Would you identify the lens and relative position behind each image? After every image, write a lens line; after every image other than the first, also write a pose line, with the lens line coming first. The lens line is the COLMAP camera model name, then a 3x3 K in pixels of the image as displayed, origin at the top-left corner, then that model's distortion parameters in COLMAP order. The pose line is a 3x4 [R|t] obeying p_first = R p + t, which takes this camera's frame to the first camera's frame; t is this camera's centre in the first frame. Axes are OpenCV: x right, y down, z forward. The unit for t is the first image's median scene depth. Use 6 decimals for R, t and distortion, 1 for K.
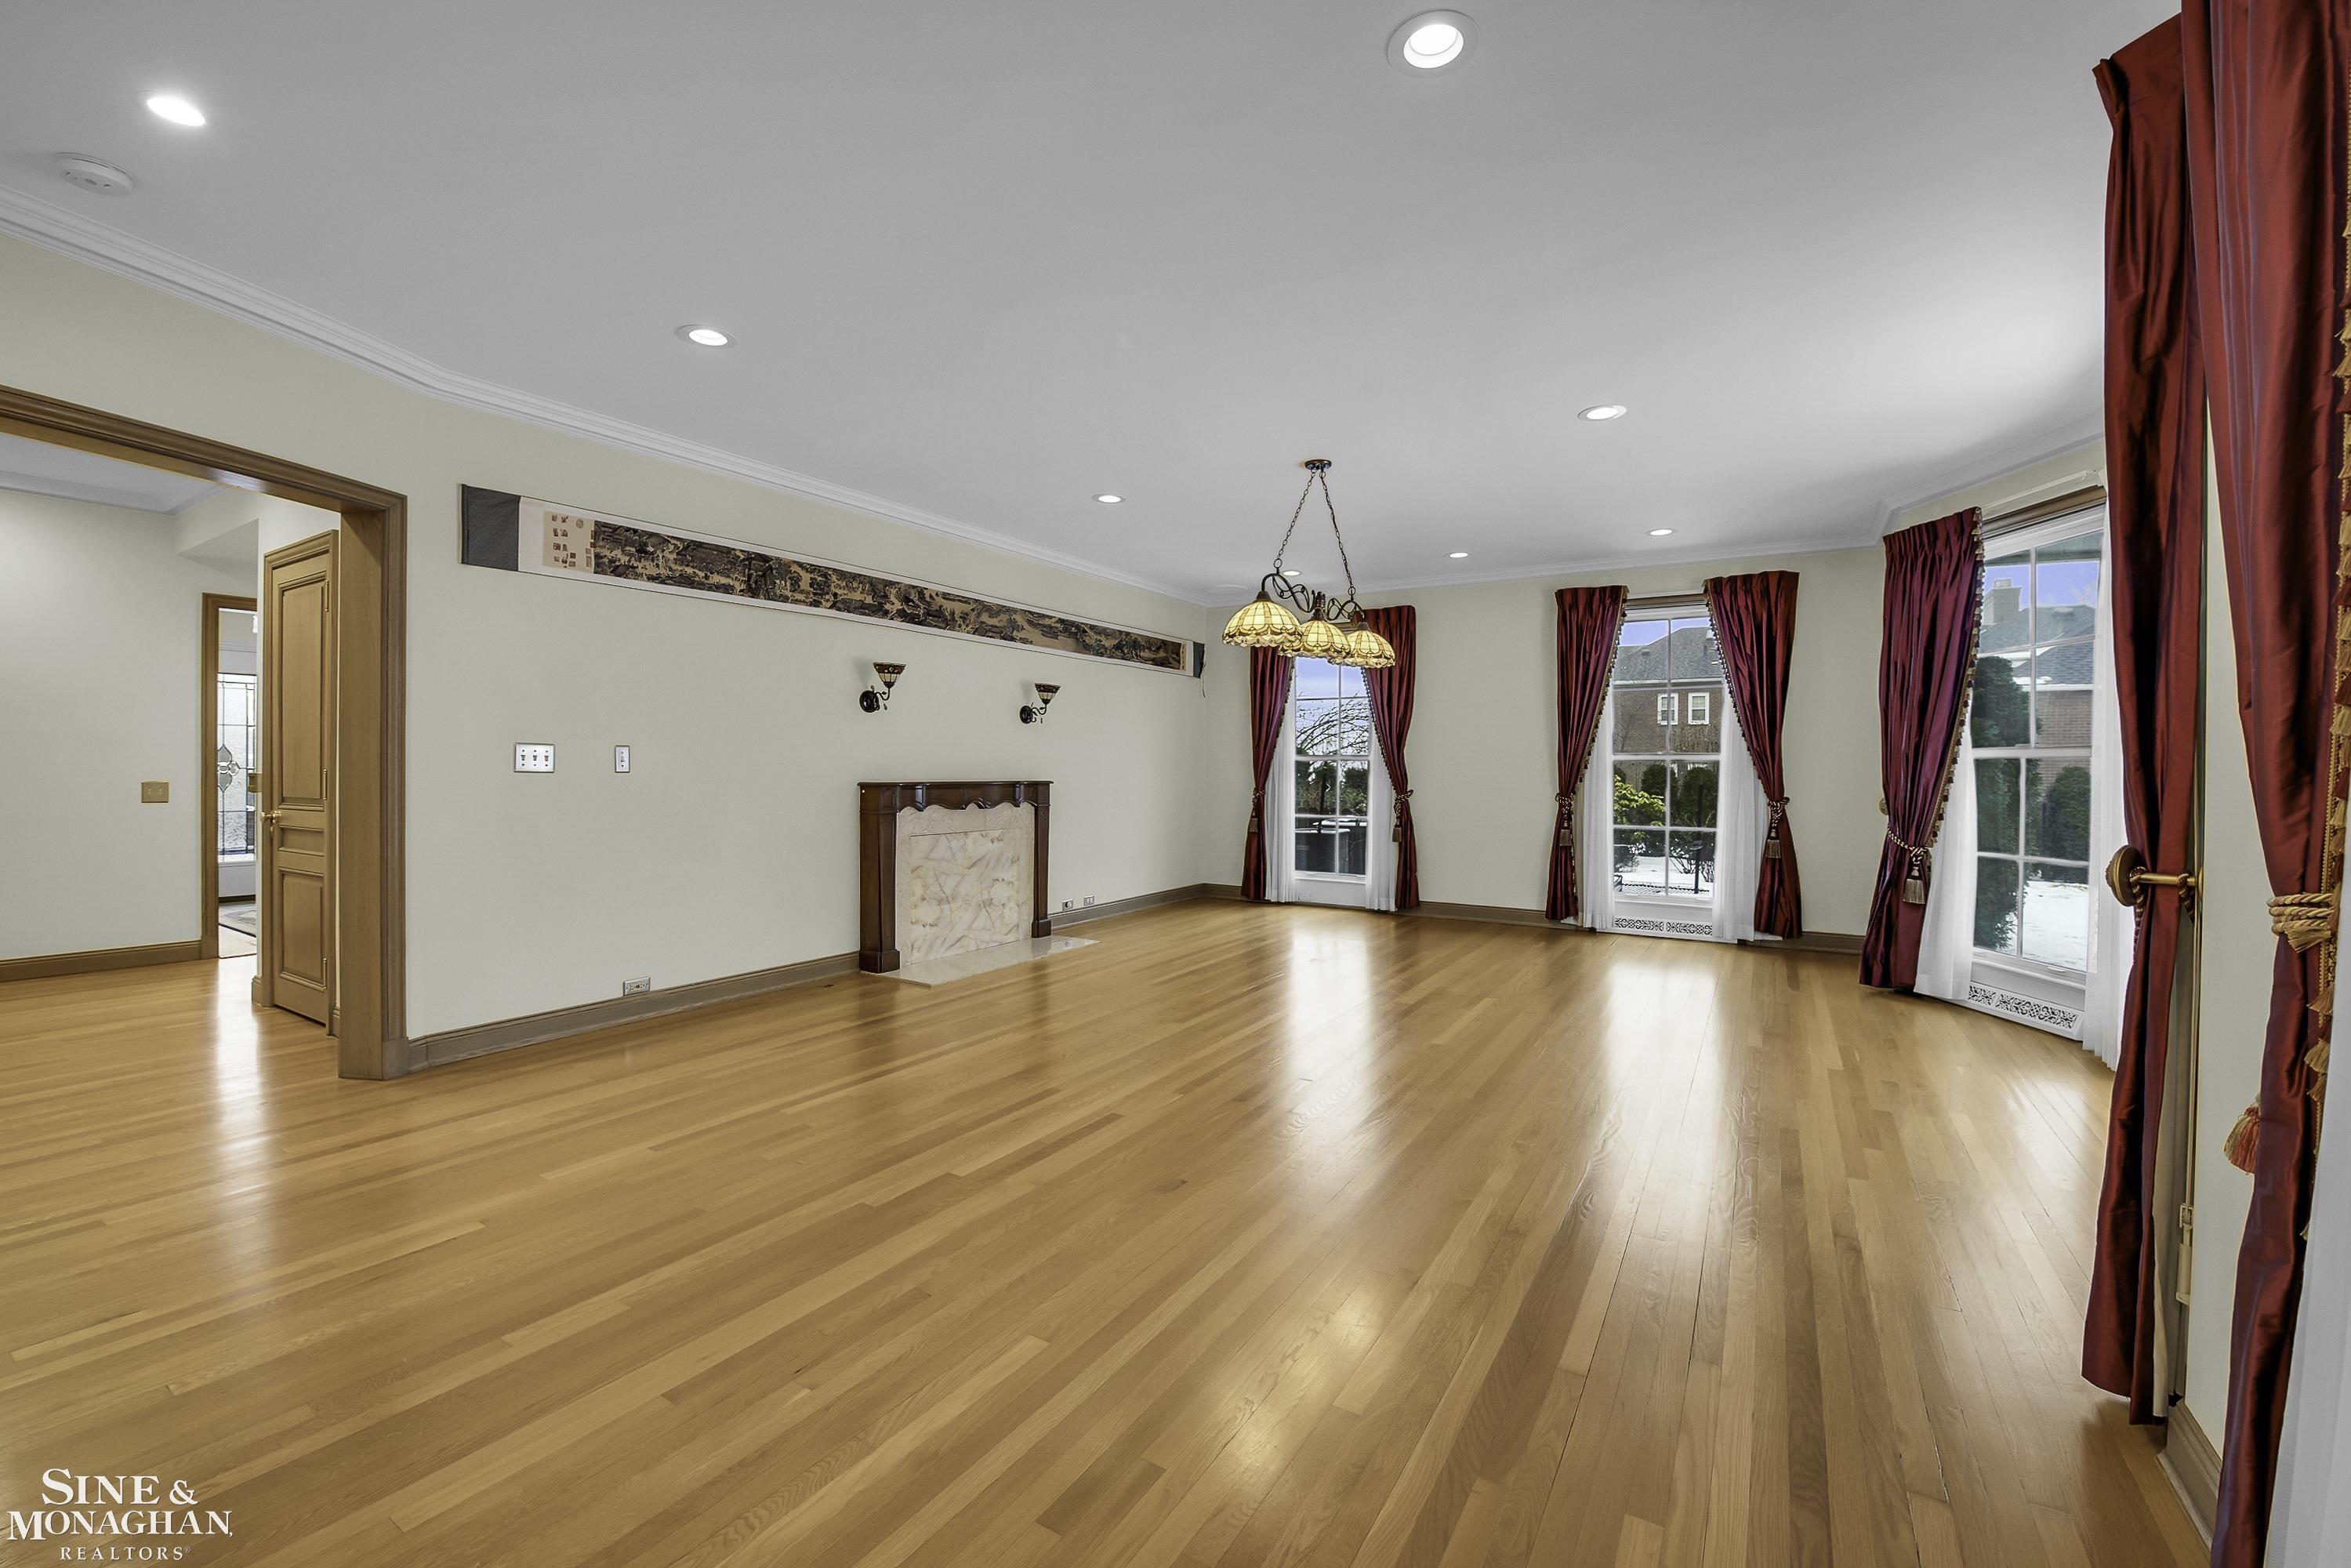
lens RADIAL K [[955.3, 0, 1178.9], [0, 955.3, 788.3], [0, 0, 1]] dist [-0.014765, -0.001344]
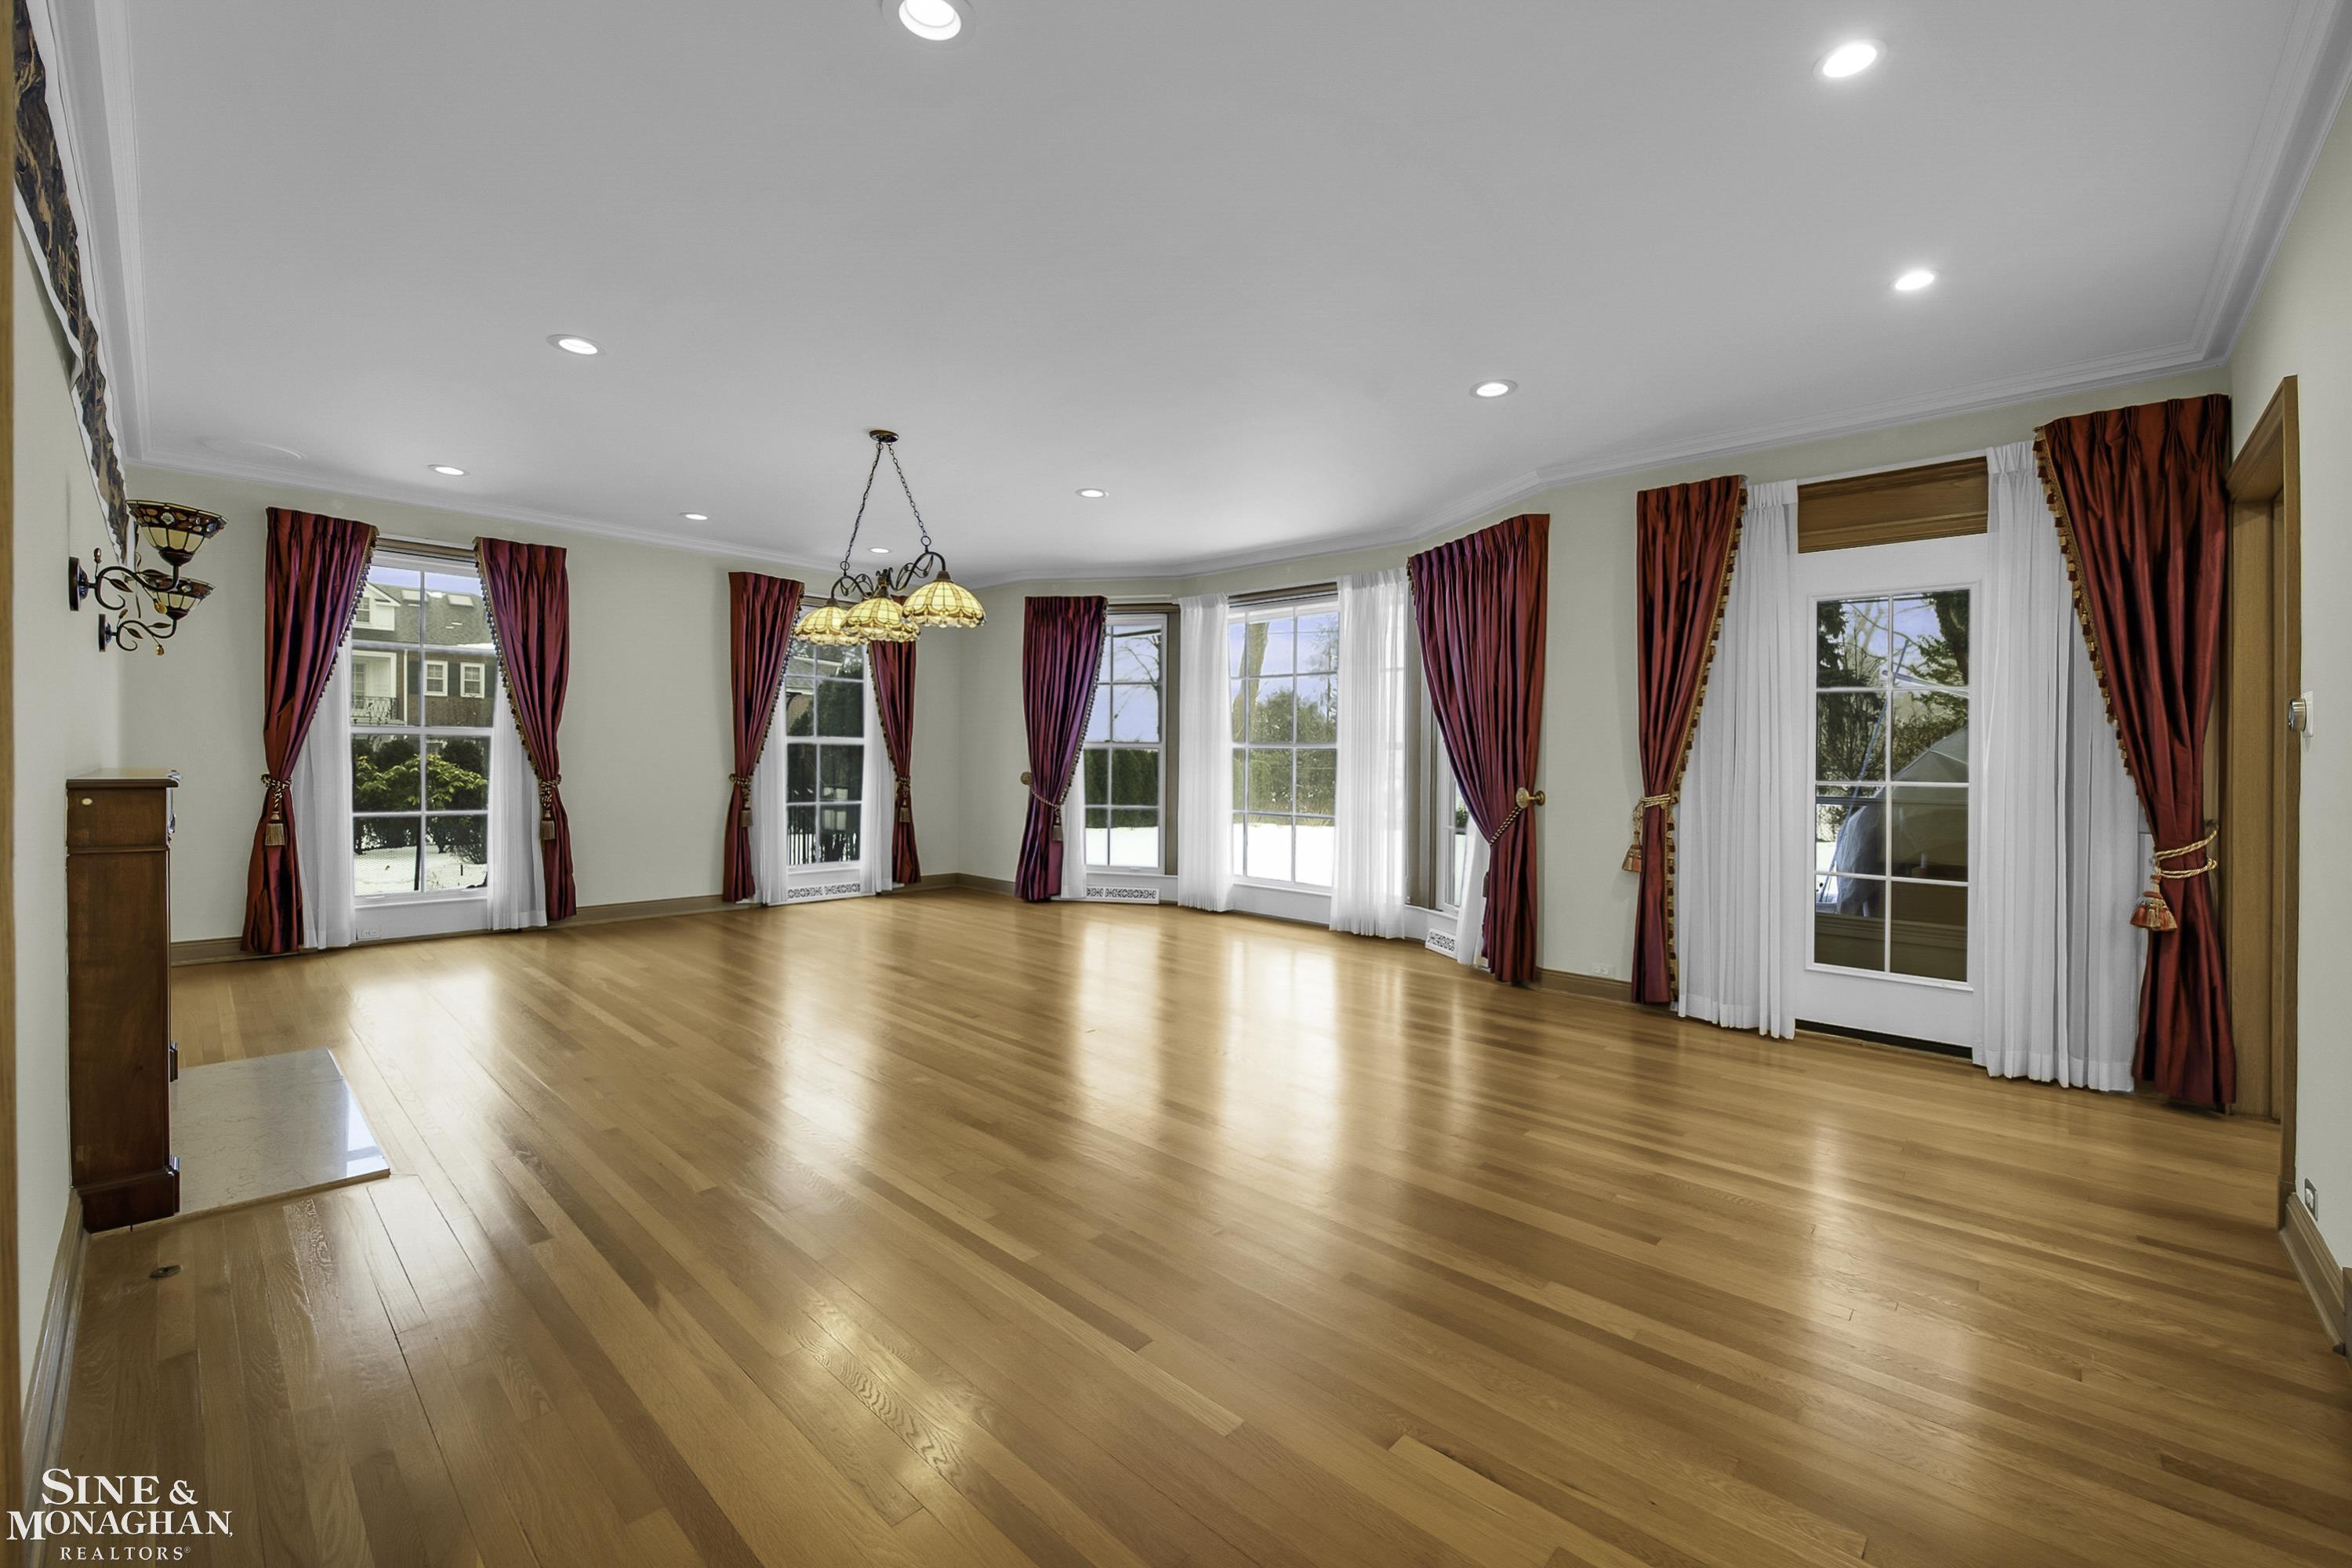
lens RADIAL K [[955.6, 0, 1179.9], [0, 955.6, 769.9], [0, 0, 1]] dist [-0.014765, -0.001344]
pose [[0.185336, -0.014623, 0.982566, -0.463279], [0.008366, 0.999877, 0.013303, -0.008780], [-0.982640, 0.005755, 0.185435, 0.332060]]
